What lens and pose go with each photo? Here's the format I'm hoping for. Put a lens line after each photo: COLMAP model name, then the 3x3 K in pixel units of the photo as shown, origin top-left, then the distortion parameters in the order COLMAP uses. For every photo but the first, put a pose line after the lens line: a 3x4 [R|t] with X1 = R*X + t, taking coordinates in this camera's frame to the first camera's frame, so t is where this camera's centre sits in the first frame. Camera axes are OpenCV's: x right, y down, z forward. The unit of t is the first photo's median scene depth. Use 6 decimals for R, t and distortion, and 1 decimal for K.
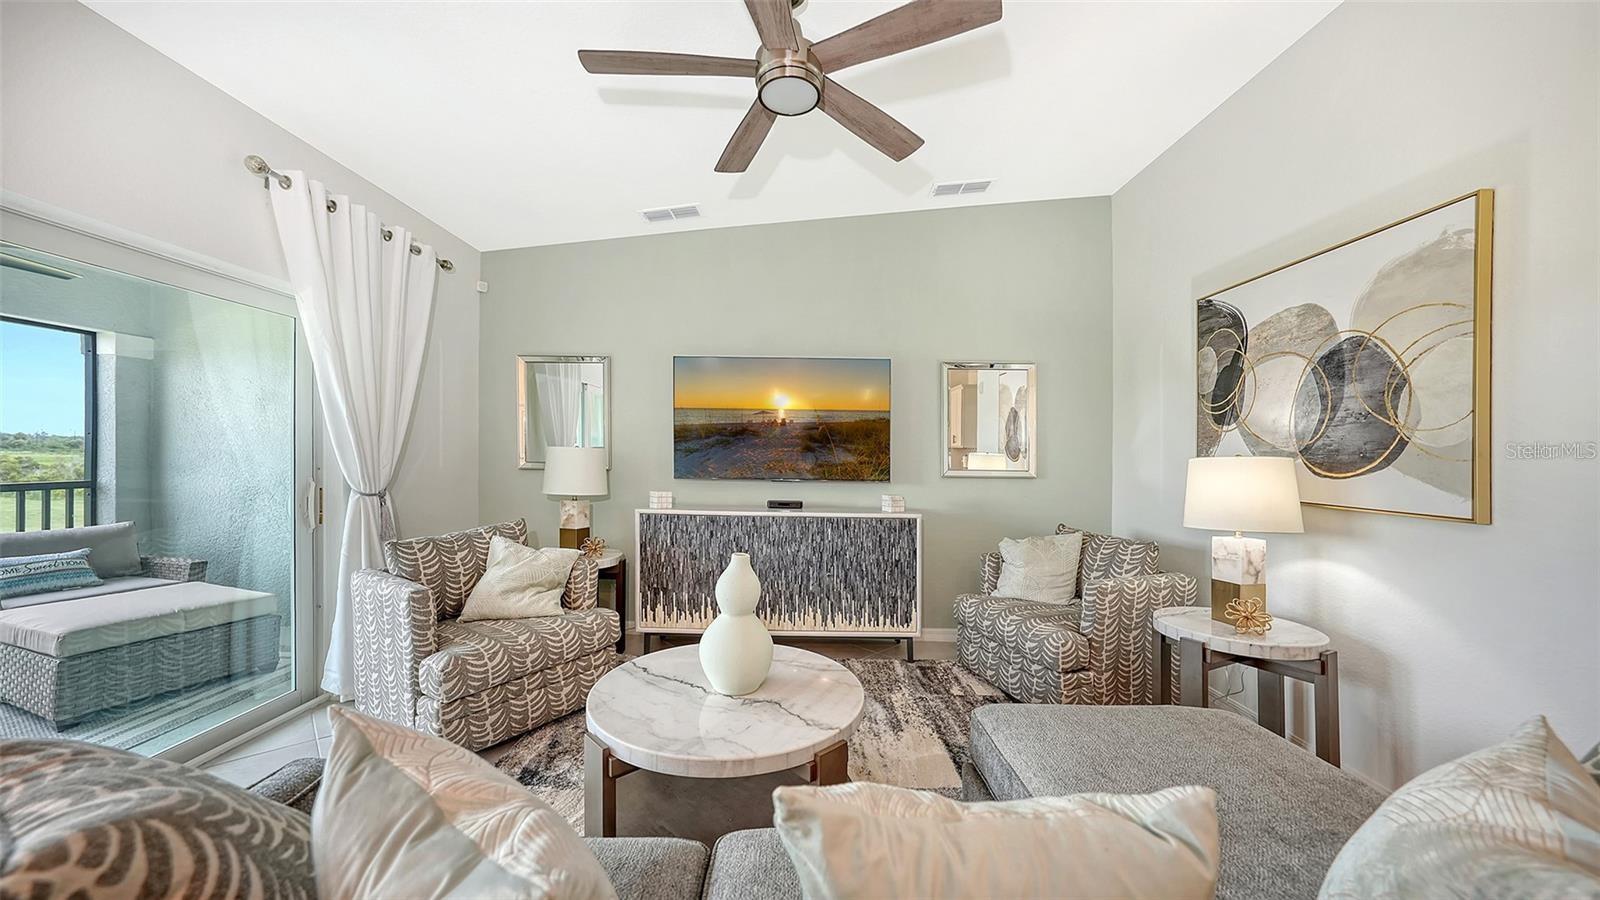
lens RADIAL K [[567.8, 0, 804.0], [0, 567.8, 452.6], [0, 0, 1]] dist [-0.016908, 0.006333]
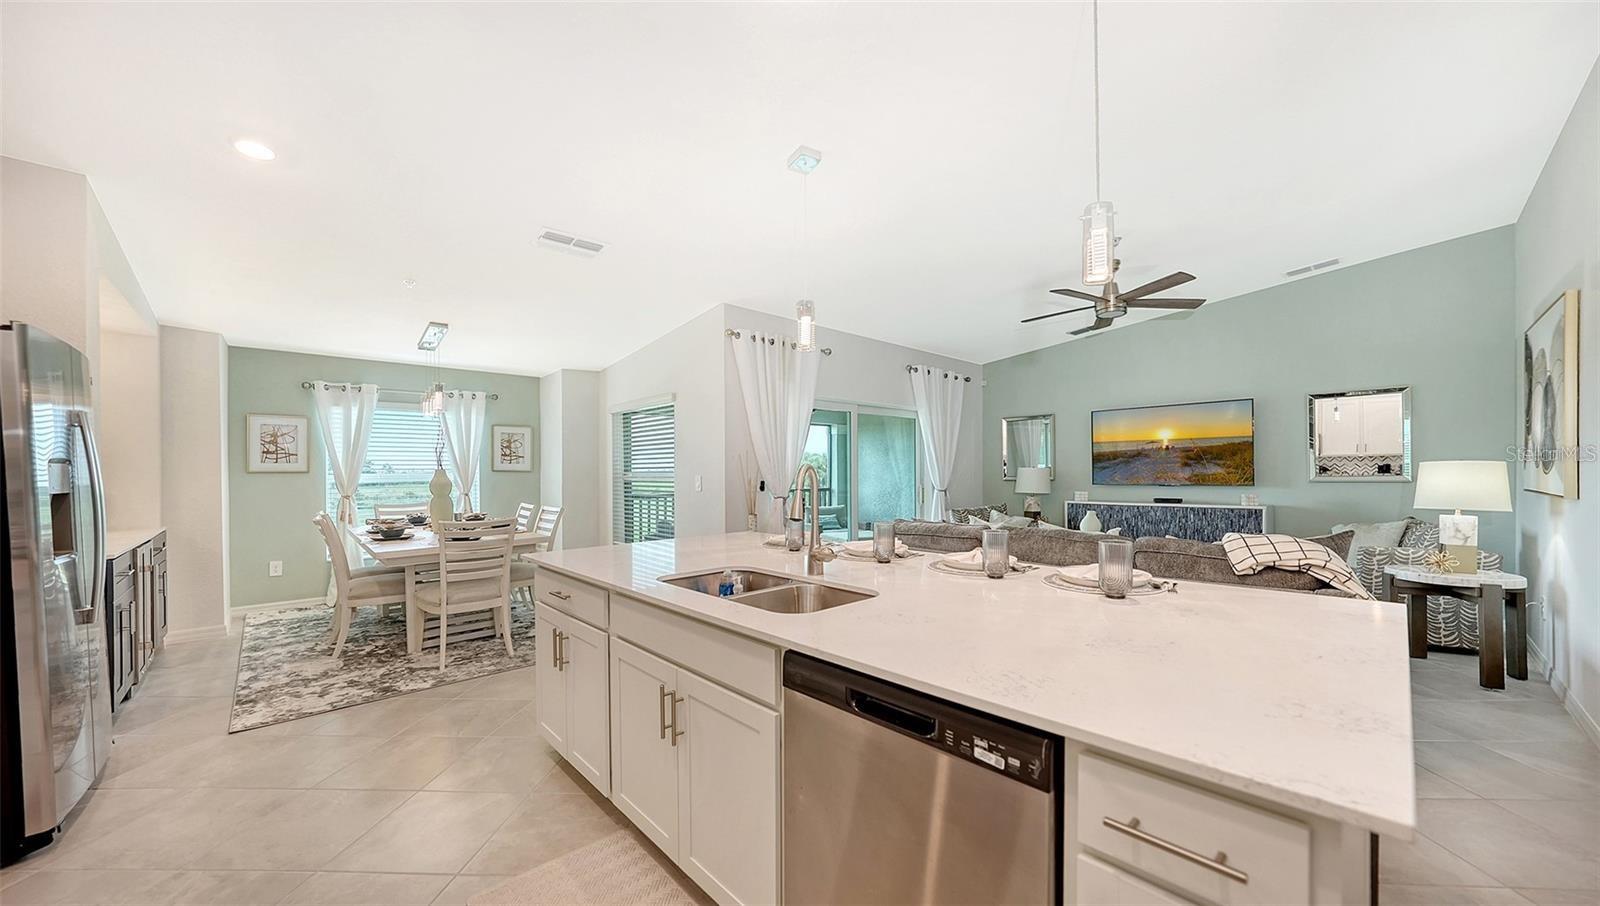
lens RADIAL K [[571.6, 0, 804.0], [0, 571.6, 471.4], [0, 0, 1]] dist [-0.000980, -0.000046]
pose [[0.694025, -0.023013, -0.719583, 0.442321], [0.021254, 0.999708, -0.011473, 0.009712], [0.719638, -0.007331, 0.694311, -0.871634]]
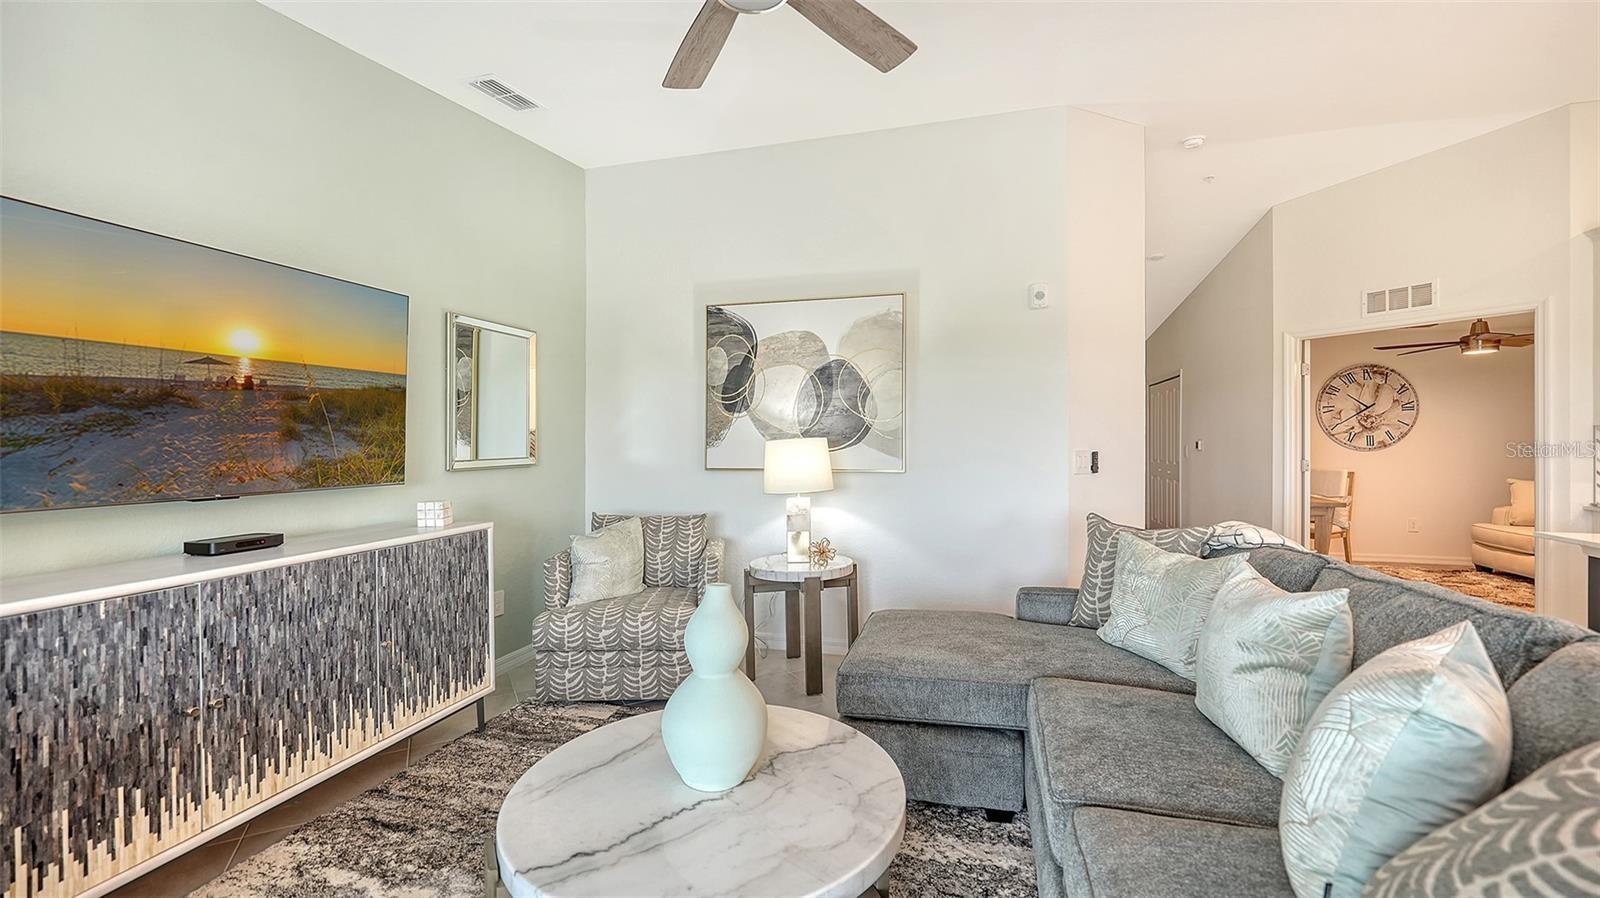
lens RADIAL K [[667.1, 0, 795.3], [0, 667.1, 428.0], [0, 0, 1]] dist [0.000912, 0.005235]
pose [[0.265690, 0.000253, 0.964058, -0.520707], [0.006075, 0.999980, -0.001936, -0.008950], [-0.964039, 0.006371, 0.265683, 0.393769]]
